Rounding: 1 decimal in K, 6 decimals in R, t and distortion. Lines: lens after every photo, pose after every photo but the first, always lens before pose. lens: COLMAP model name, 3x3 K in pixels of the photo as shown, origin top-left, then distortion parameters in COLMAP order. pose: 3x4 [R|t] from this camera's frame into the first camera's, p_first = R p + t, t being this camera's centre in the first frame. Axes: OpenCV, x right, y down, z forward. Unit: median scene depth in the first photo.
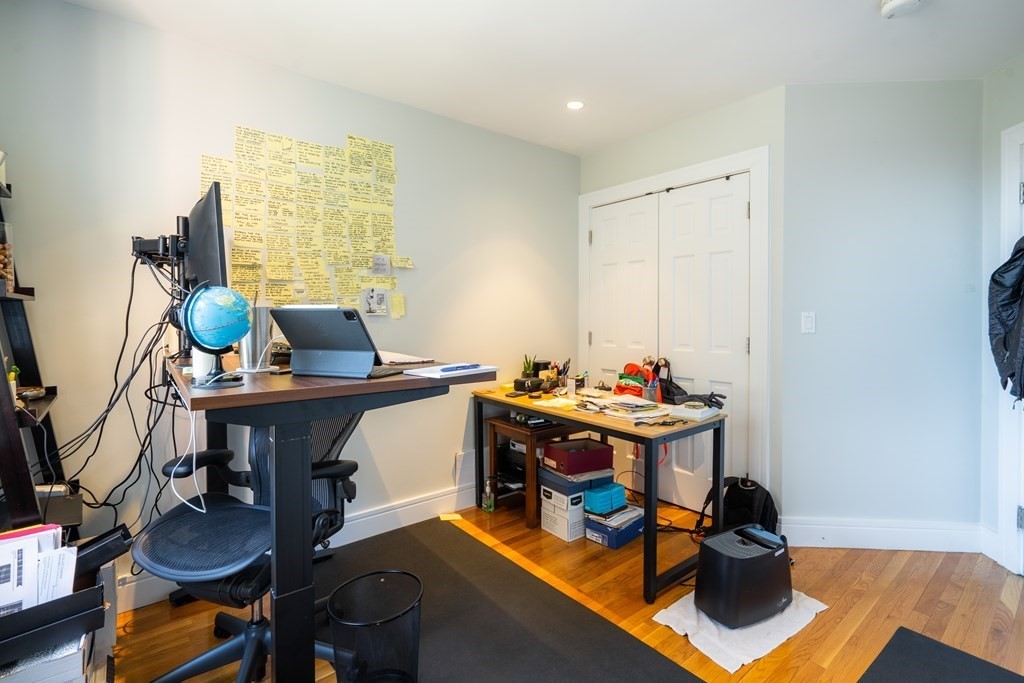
lens RADIAL K [[475.9, 0, 523.5], [0, 475.9, 319.0], [0, 0, 1]] dist [-0.002541, -0.000243]
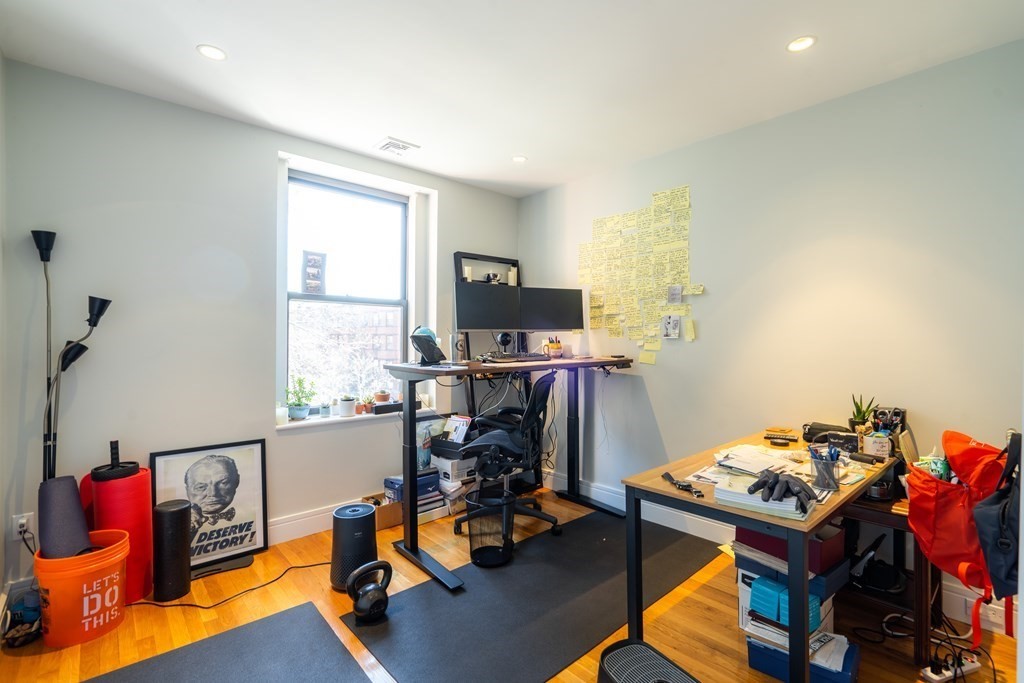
lens RADIAL K [[475.9, 0, 512.7], [0, 475.9, 338.0], [0, 0, 1]] dist [-0.002541, -0.000243]
pose [[0.032985, 0.004883, -0.999444, 0.864193], [-0.008352, 0.999954, 0.004610, -0.011443], [0.999421, 0.008195, 0.033024, 0.589887]]
